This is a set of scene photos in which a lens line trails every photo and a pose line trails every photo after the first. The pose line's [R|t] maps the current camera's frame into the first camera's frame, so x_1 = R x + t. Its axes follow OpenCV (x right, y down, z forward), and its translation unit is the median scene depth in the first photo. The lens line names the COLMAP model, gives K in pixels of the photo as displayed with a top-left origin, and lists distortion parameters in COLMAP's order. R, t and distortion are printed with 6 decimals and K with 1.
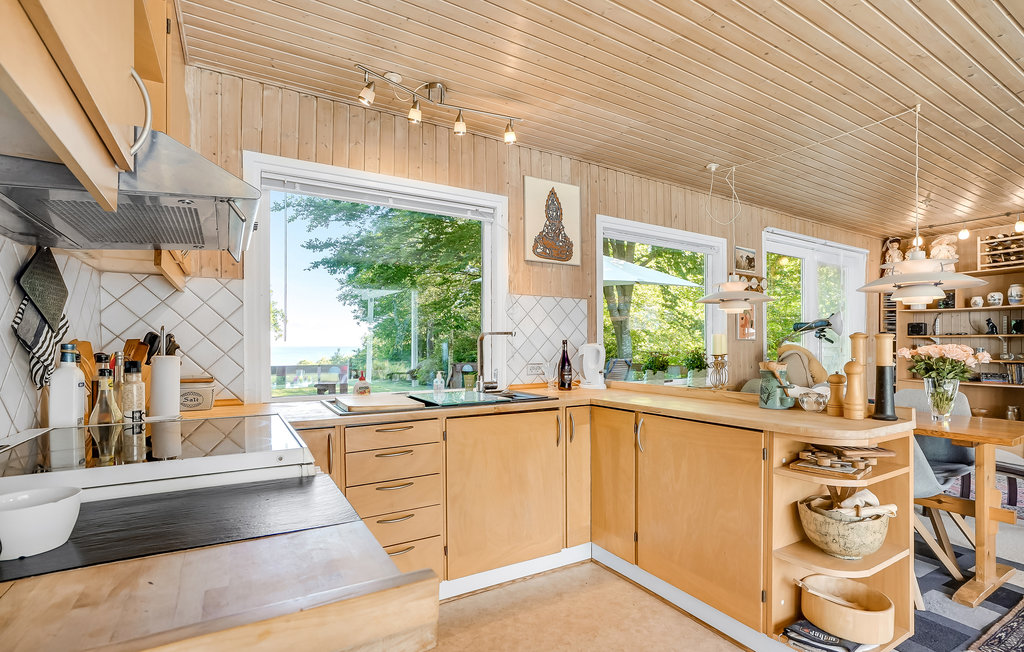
lens RADIAL K [[478.4, 0, 521.9], [0, 478.4, 345.0], [0, 0, 1]] dist [-0.026515, 0.000706]
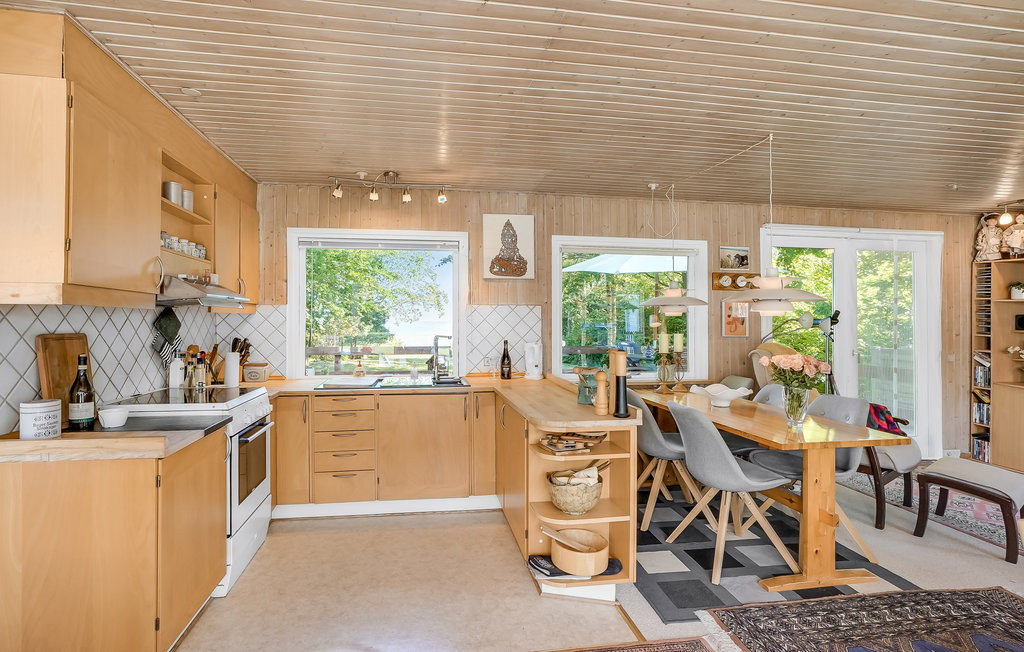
lens RADIAL K [[477.1, 0, 484.7], [0, 477.1, 317.1], [0, 0, 1]] dist [-0.025040, 0.000256]
pose [[0.922799, -0.000148, -0.385281, 0.511355], [-0.003832, 0.999947, -0.009563, -0.058273], [0.385262, 0.010301, 0.922750, -0.203645]]
